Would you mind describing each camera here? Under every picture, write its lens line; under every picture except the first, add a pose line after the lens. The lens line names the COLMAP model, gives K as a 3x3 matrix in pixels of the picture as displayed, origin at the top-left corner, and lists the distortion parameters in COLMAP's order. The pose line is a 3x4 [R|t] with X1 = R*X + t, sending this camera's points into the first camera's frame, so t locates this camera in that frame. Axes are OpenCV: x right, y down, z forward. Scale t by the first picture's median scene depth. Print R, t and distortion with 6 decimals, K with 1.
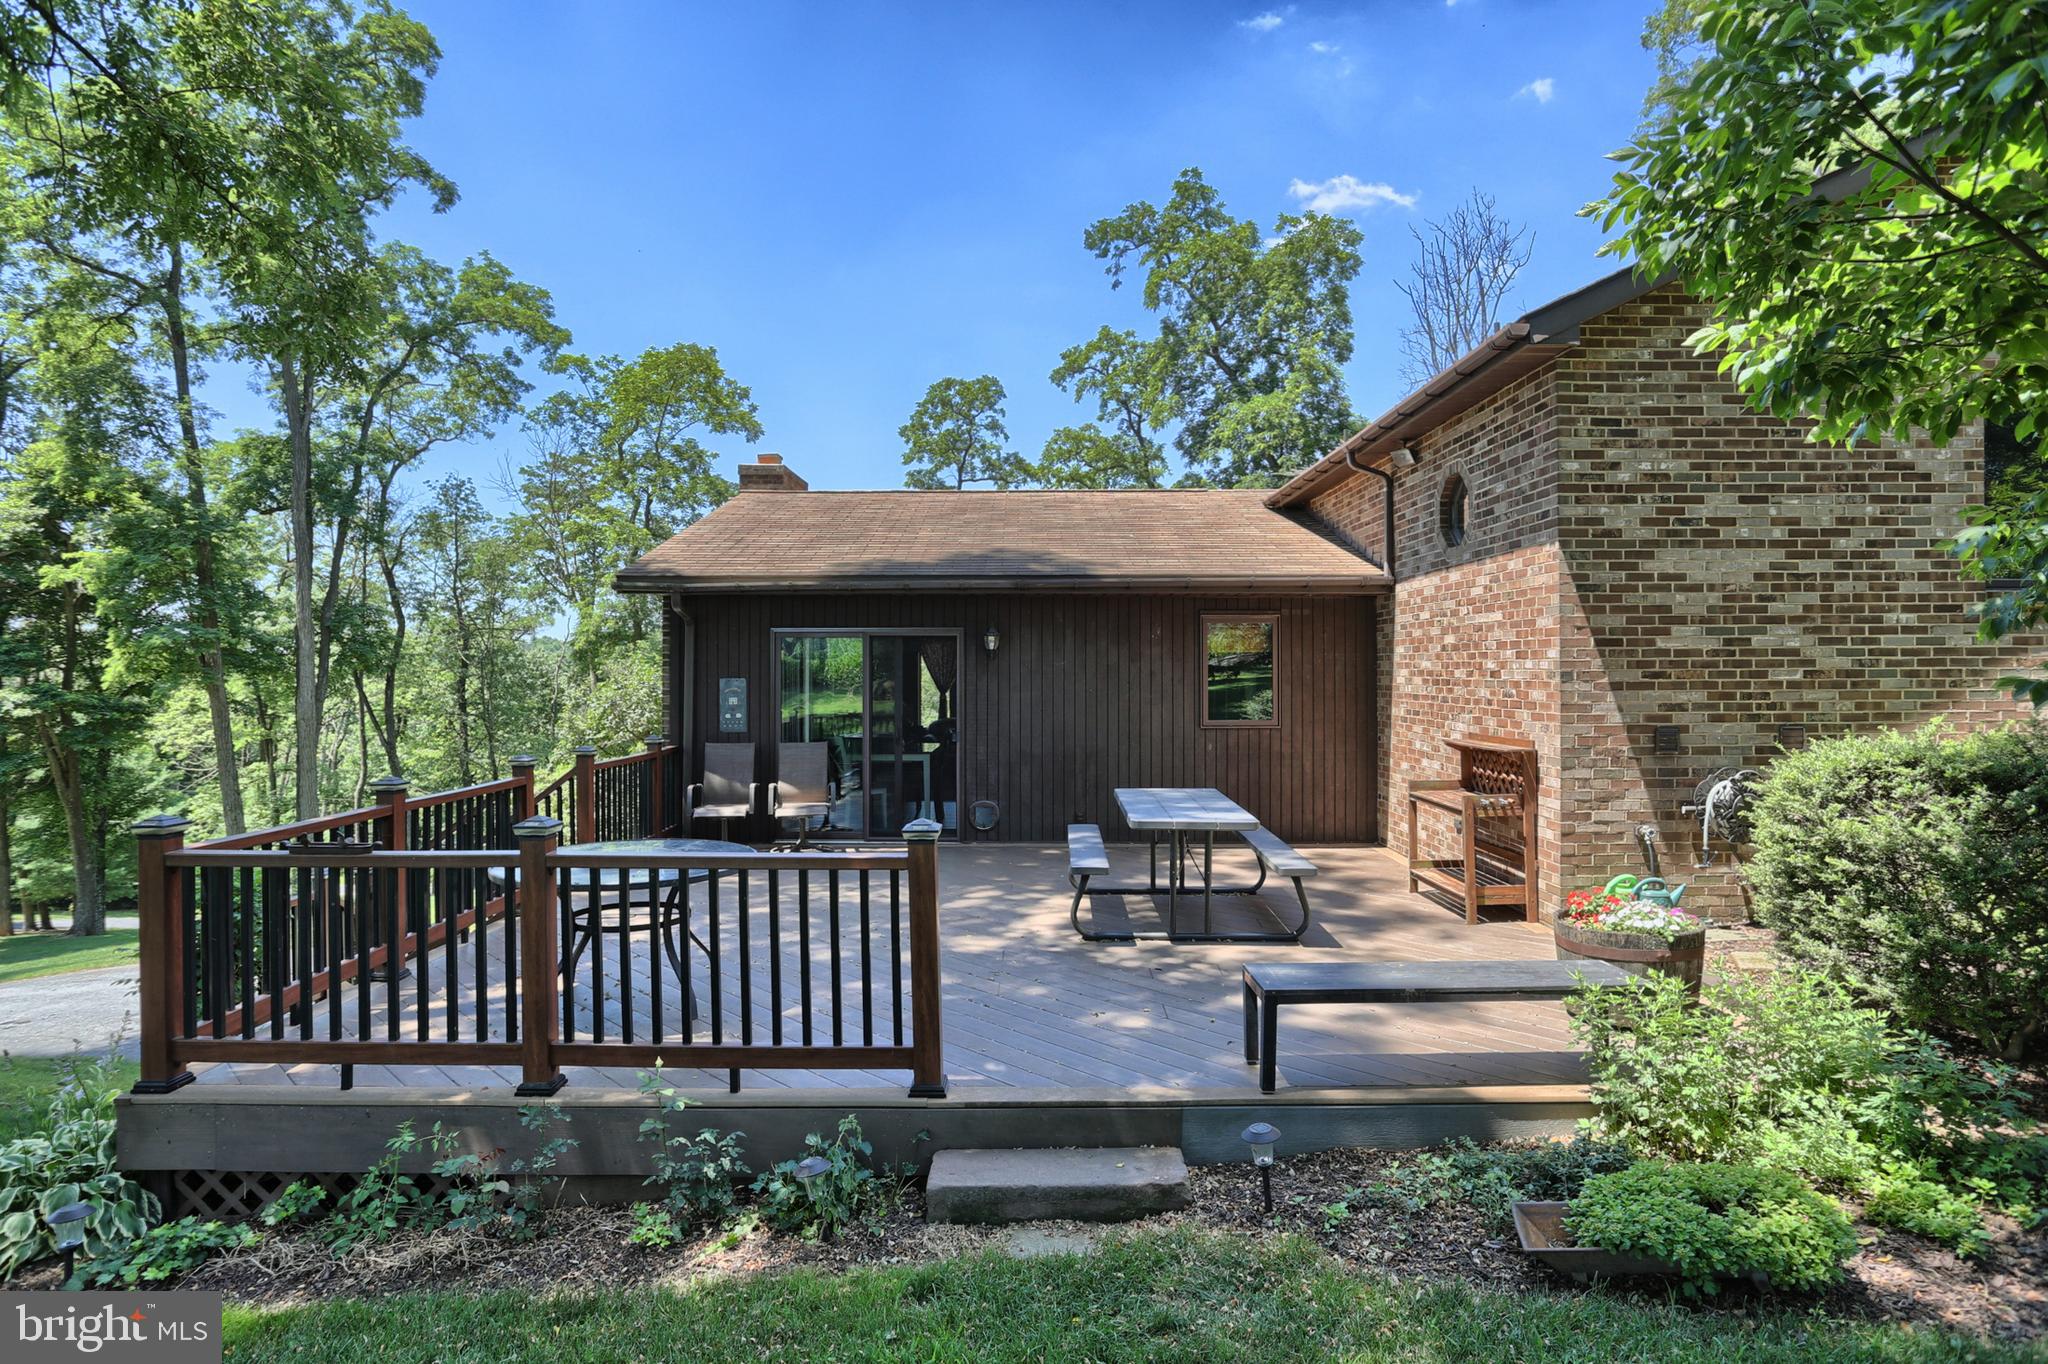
lens RADIAL K [[1081.7, 0, 1041.0], [0, 1081.7, 688.4], [0, 0, 1]] dist [-0.051274, 0.035076]
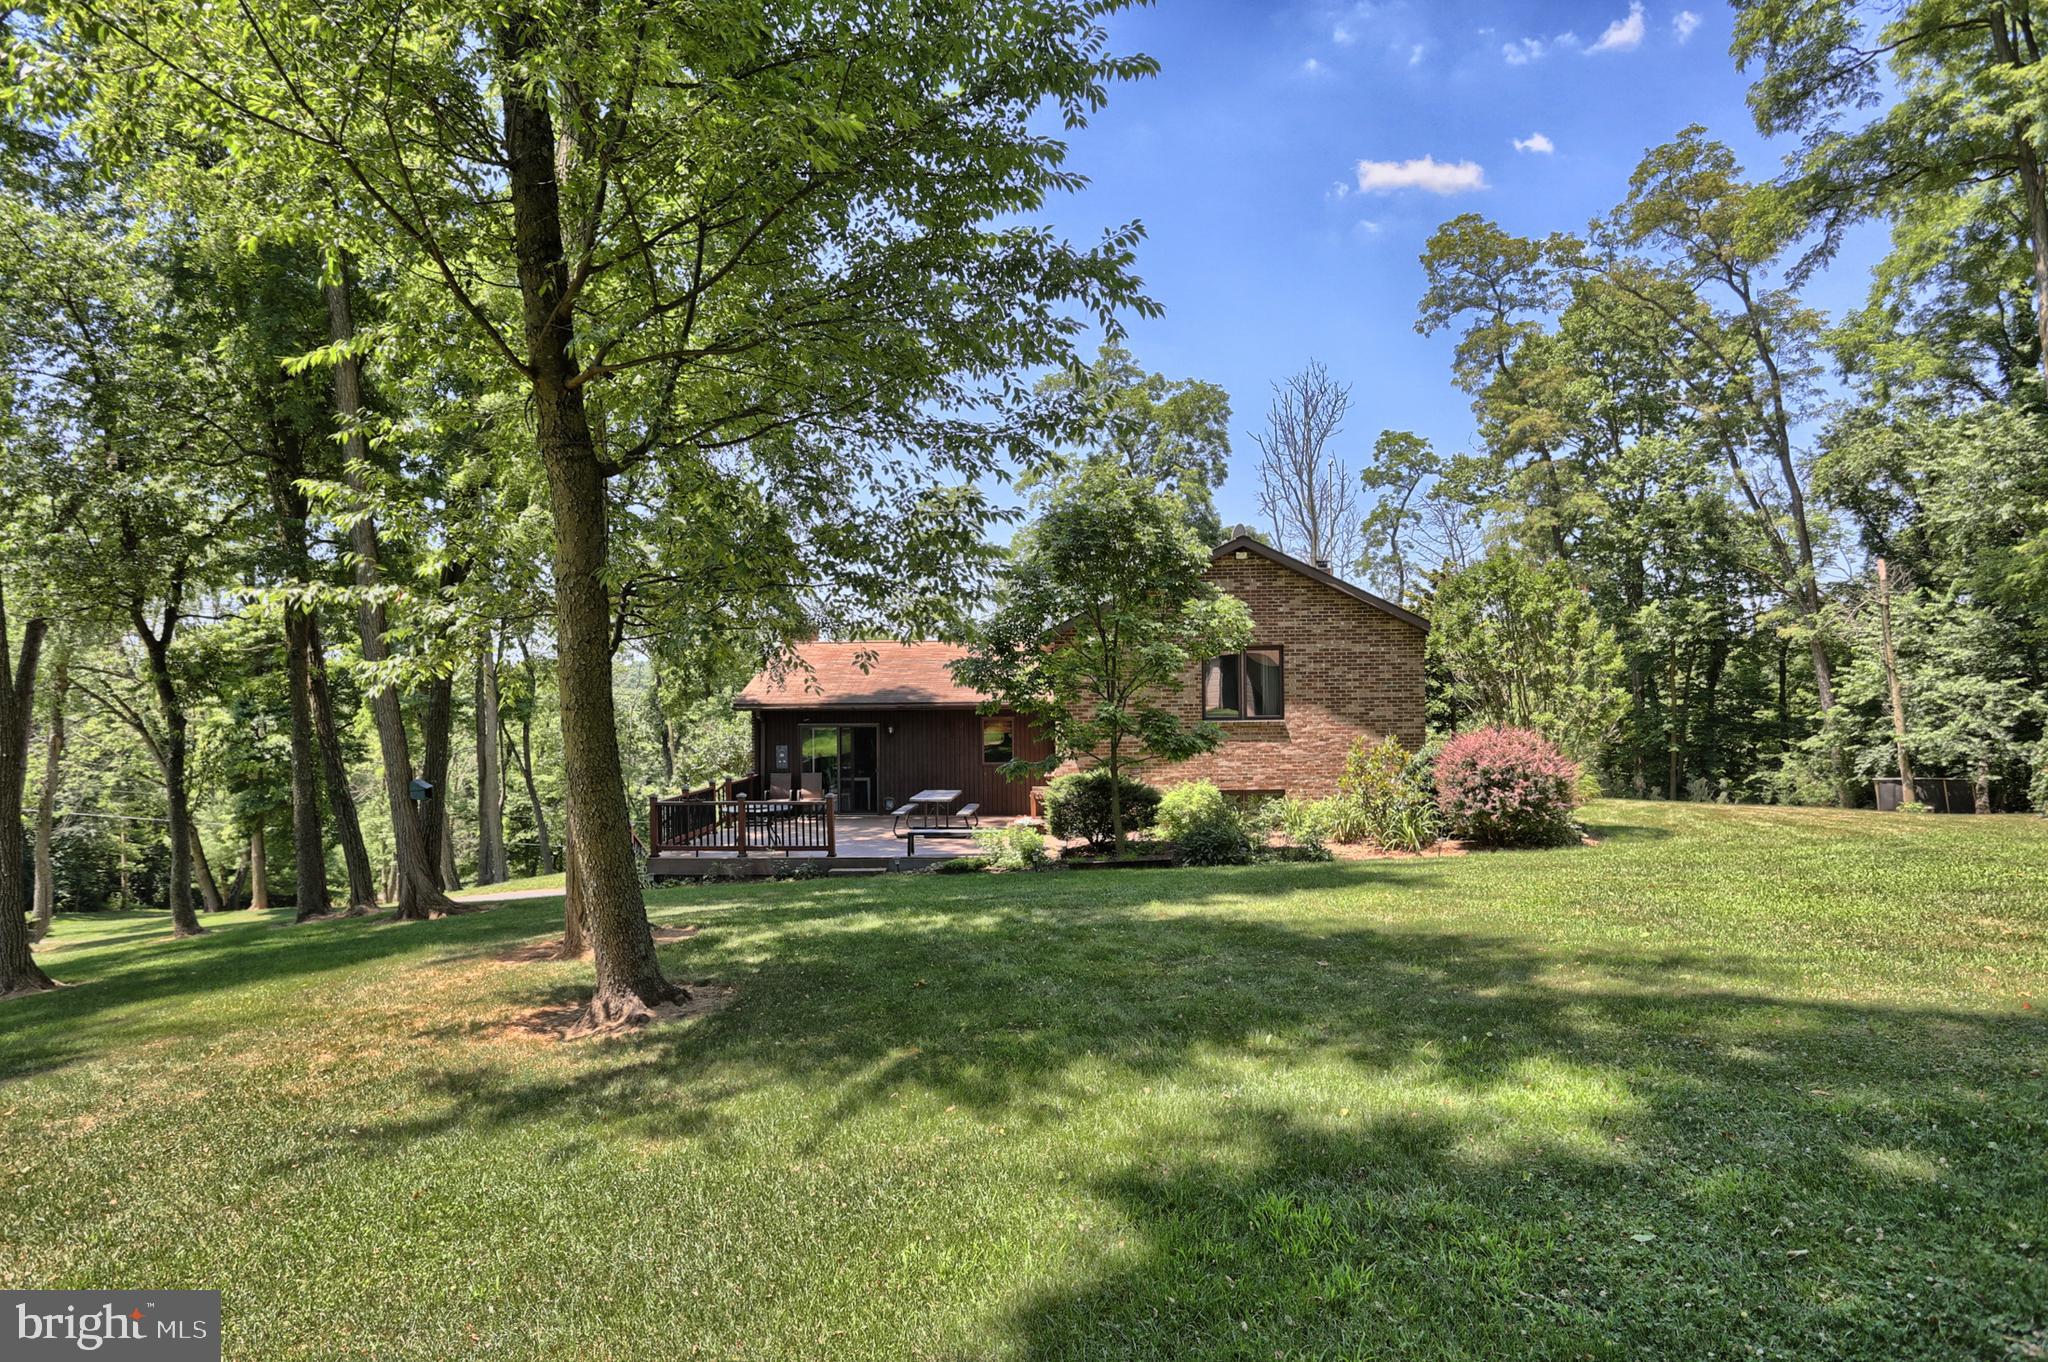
lens RADIAL K [[1196.5, 0, 1024.0], [0, 1196.5, 681.0], [0, 0, 1]] dist [0.000075, 0.000161]
pose [[0.997681, -0.009857, -0.067352, 0.494649], [0.008465, 0.999745, -0.020923, -0.109013], [0.067541, 0.020305, 0.997510, -1.863483]]
